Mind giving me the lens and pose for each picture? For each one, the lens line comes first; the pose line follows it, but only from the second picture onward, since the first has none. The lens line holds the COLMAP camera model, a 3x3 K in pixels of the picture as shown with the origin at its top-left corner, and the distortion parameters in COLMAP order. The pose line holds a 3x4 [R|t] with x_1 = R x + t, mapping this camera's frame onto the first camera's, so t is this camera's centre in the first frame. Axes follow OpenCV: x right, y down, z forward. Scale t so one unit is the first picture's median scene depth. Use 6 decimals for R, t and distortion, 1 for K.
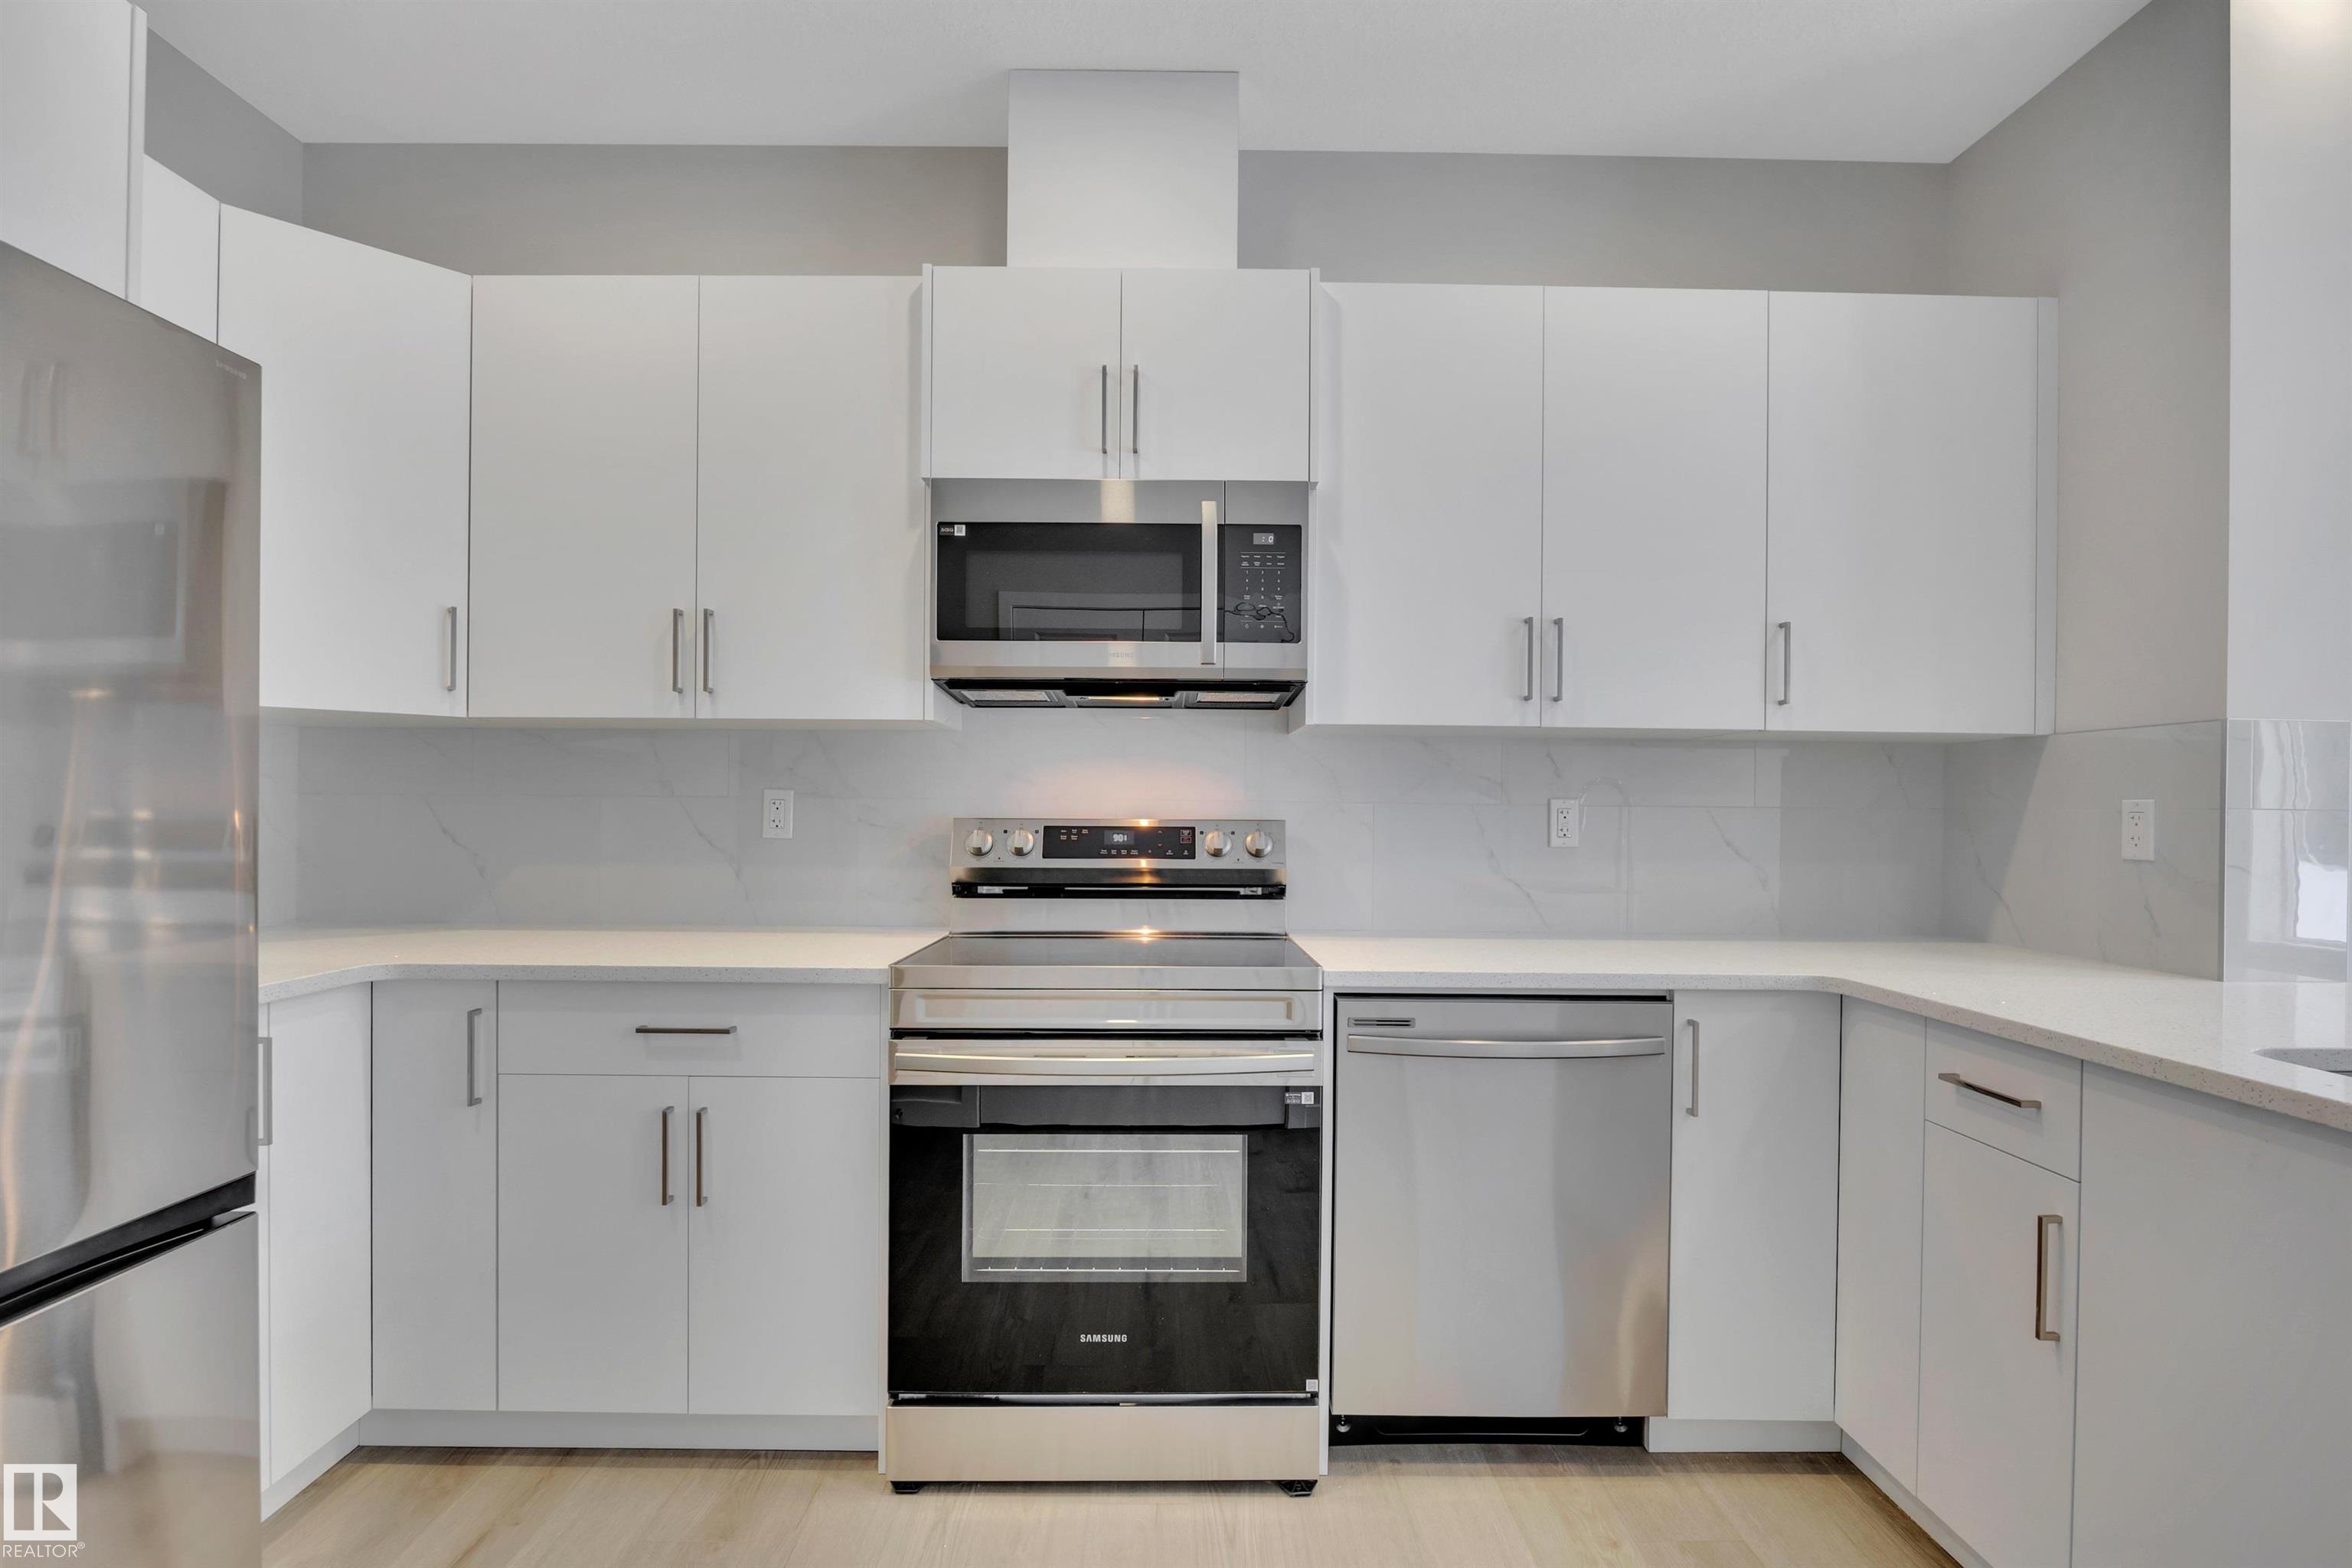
lens RADIAL K [[1132.2, 0, 1177.7], [0, 1132.2, 802.7], [0, 0, 1]] dist [-0.008574, 0.000428]
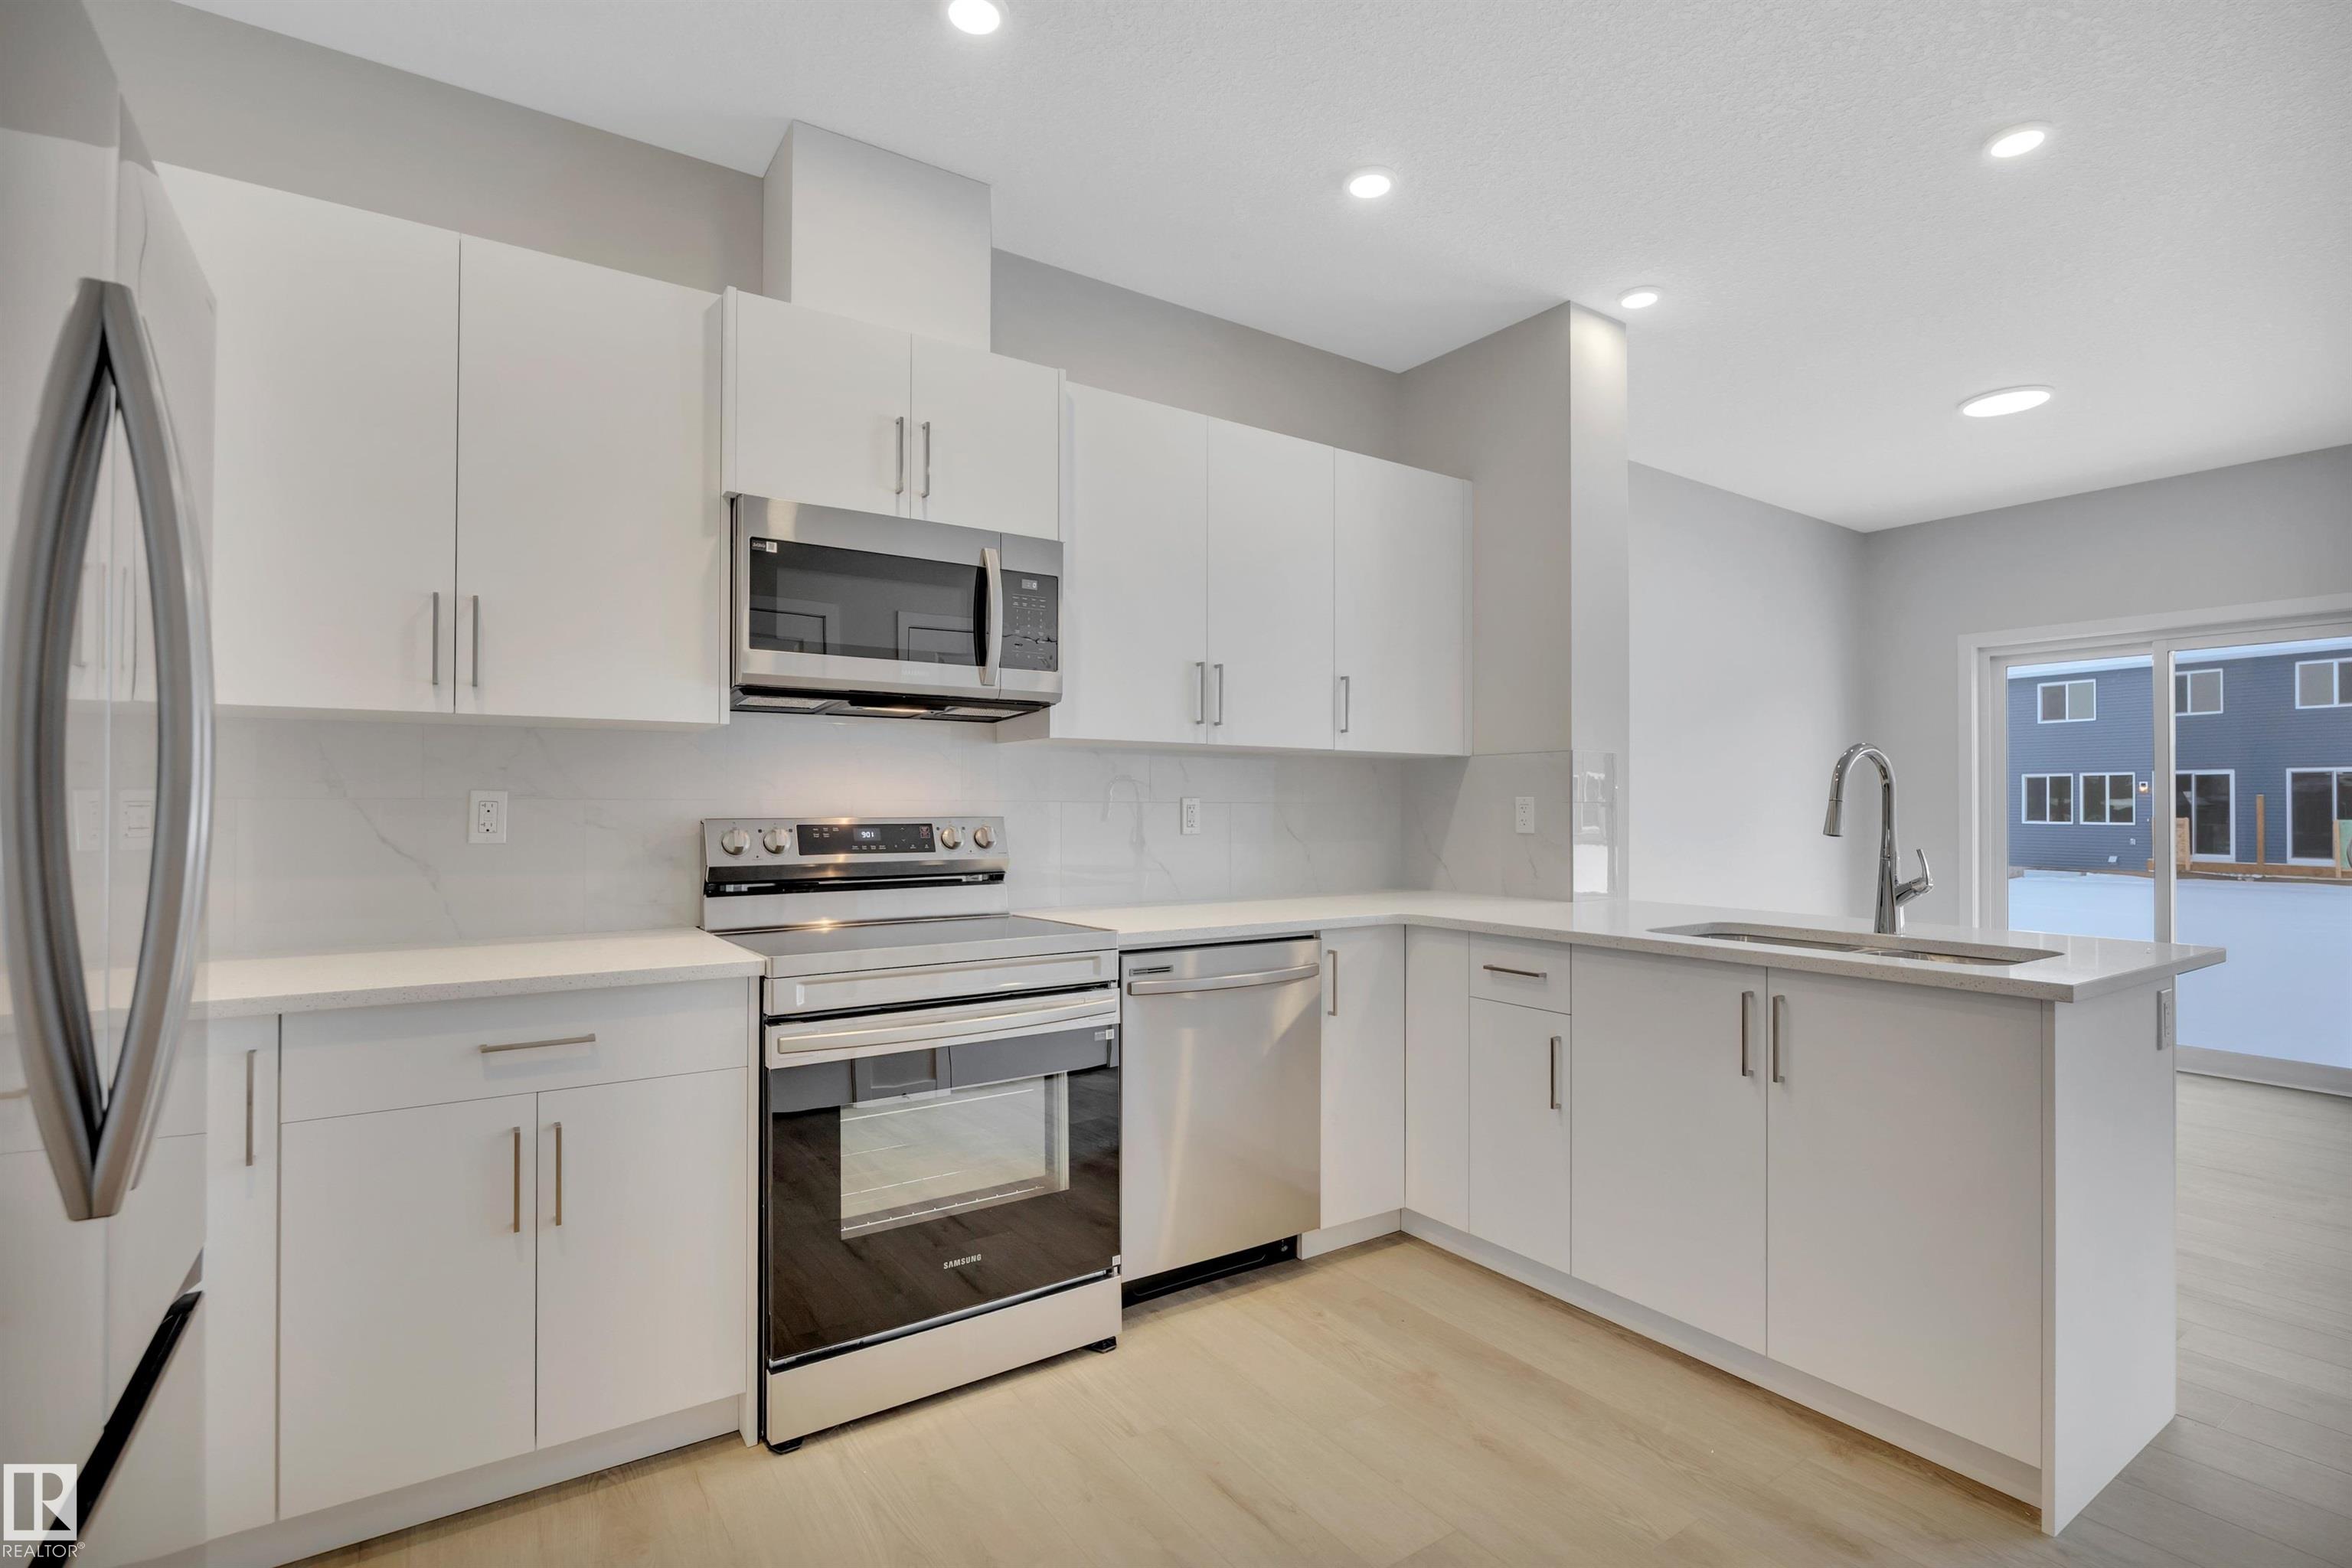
lens RADIAL K [[1096.8, 0, 1176.0], [0, 1096.8, 784.0], [0, 0, 1]] dist [-0.001548, 0.000133]
pose [[0.834818, 0.003192, 0.550517, -0.440403], [0.004652, 0.999907, -0.012852, -0.003536], [-0.550507, 0.013291, 0.834725, -0.064760]]
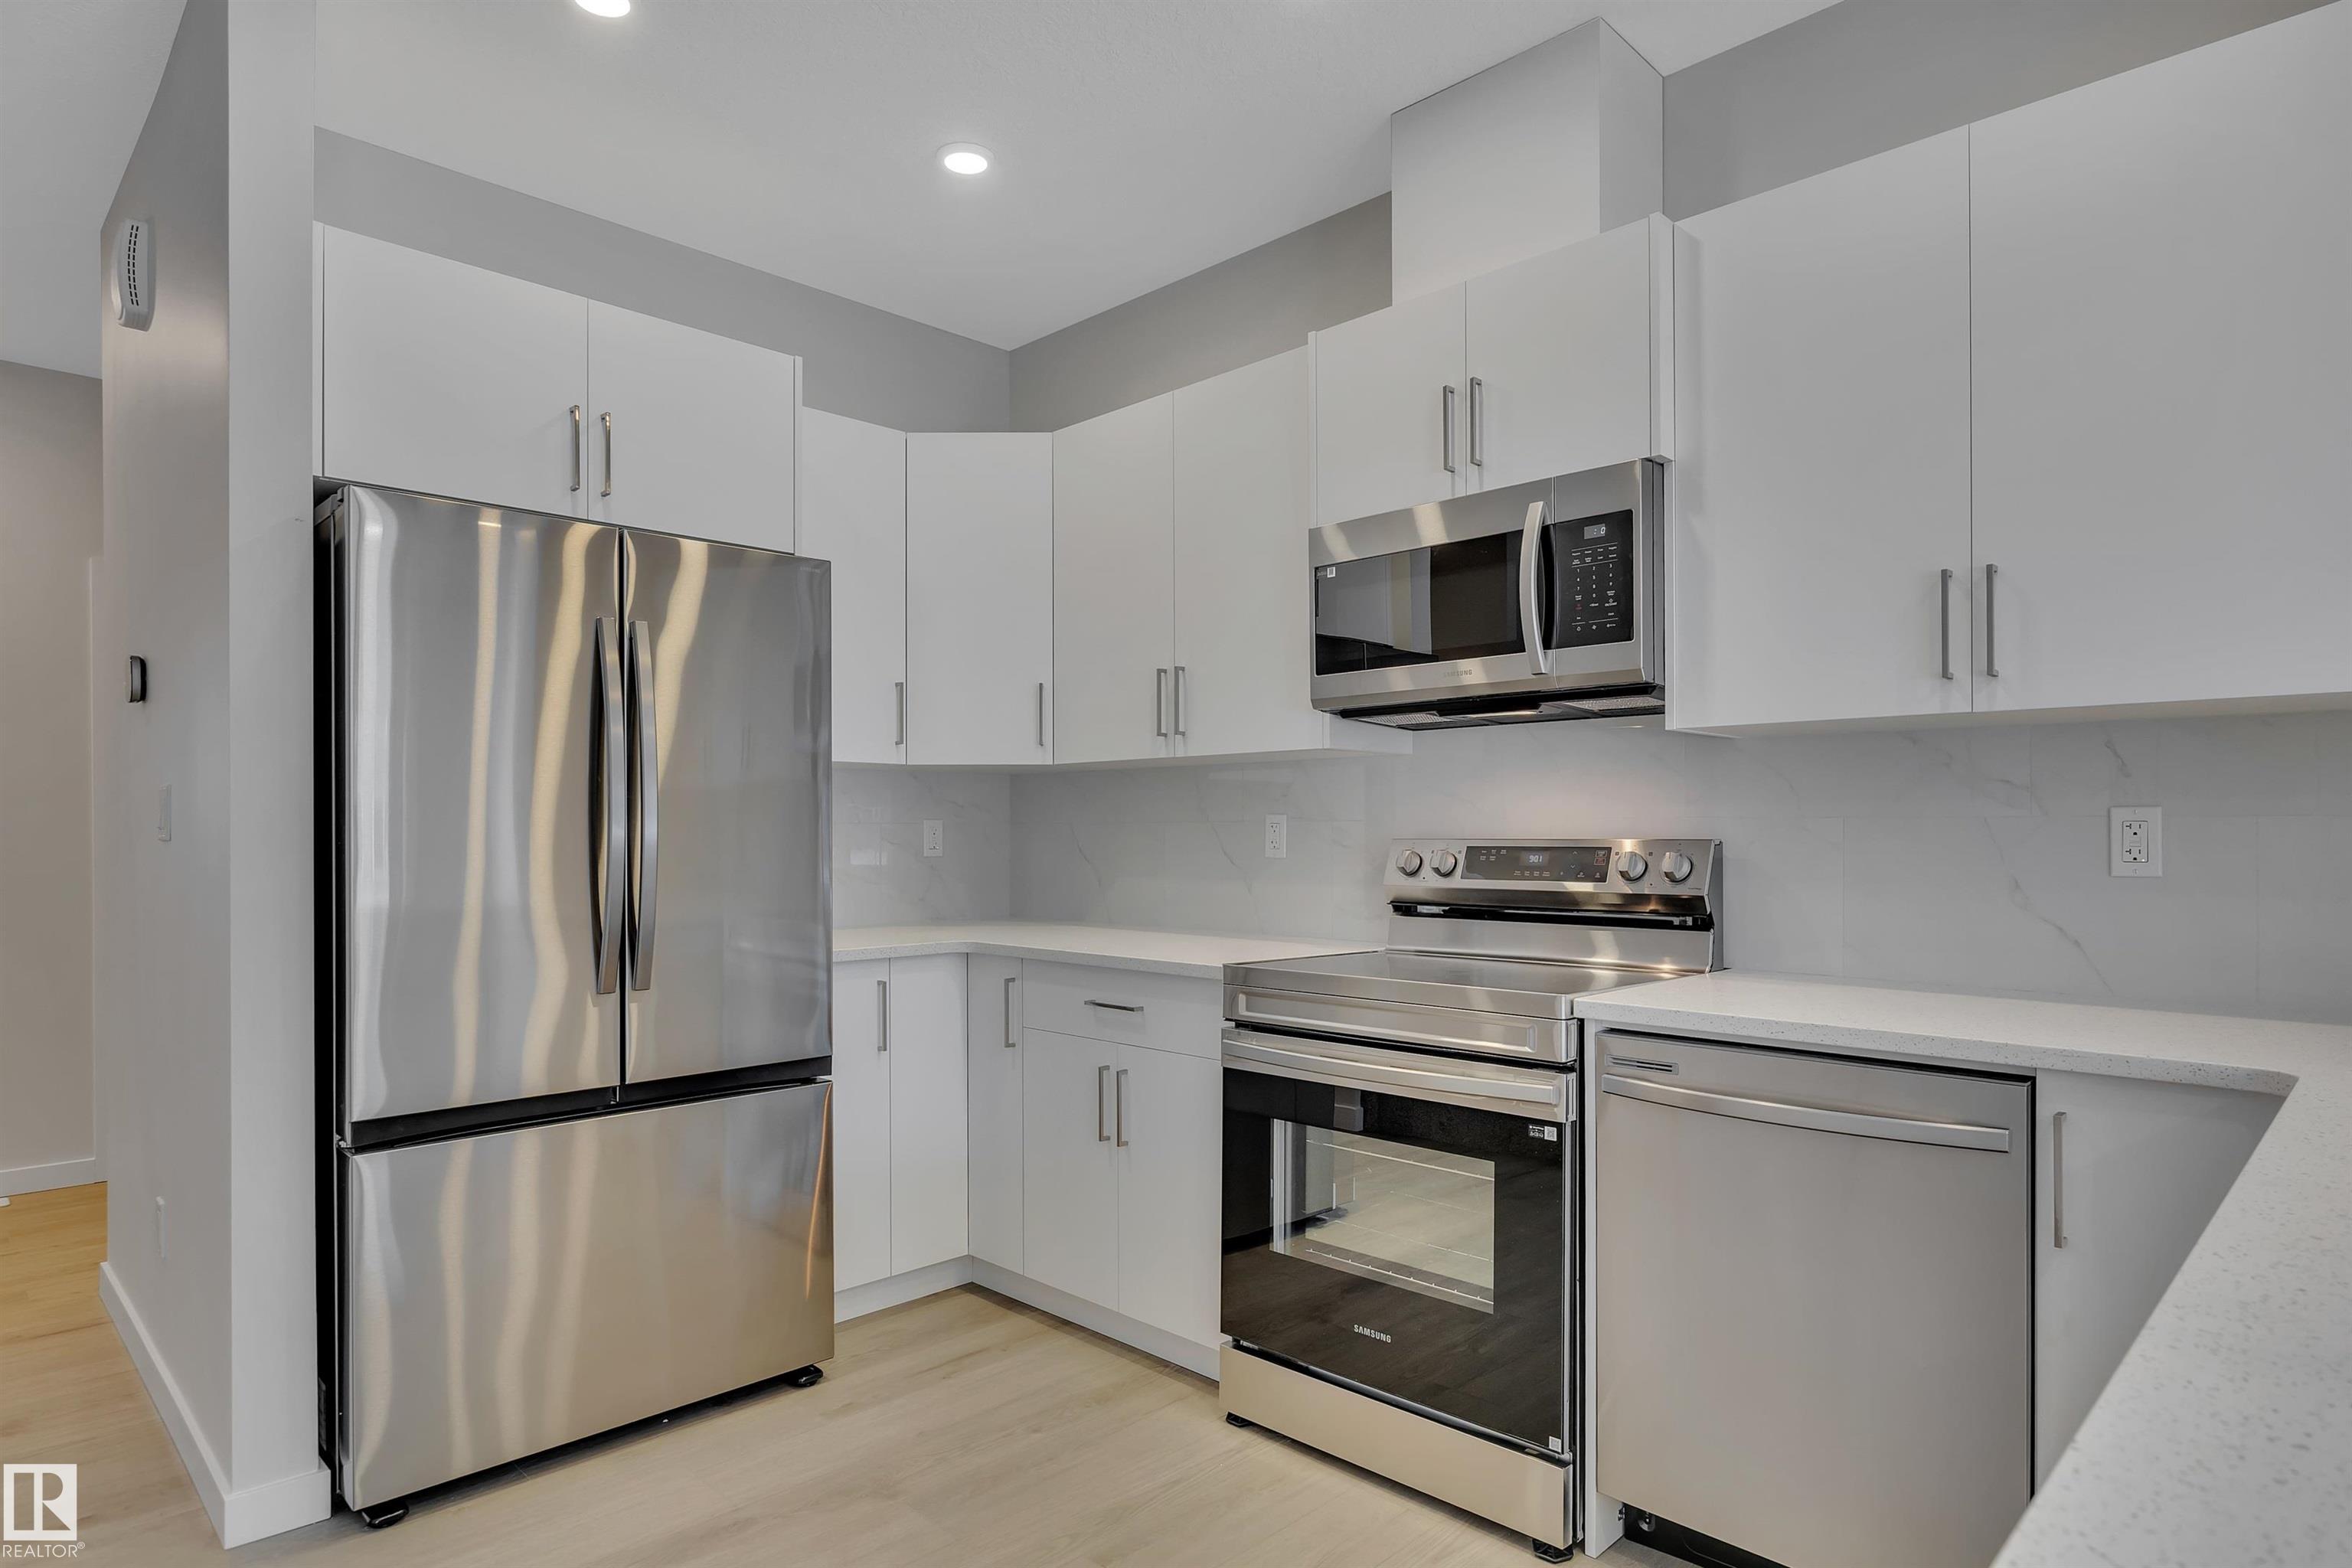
lens RADIAL K [[1316.9, 0, 1174.0], [0, 1316.9, 815.8], [0, 0, 1]] dist [0.011795, -0.000244]
pose [[0.702709, -0.017565, -0.711260, 0.593585], [0.010554, 0.999843, -0.014265, 0.008623], [0.711399, 0.002518, 0.702784, 0.007628]]
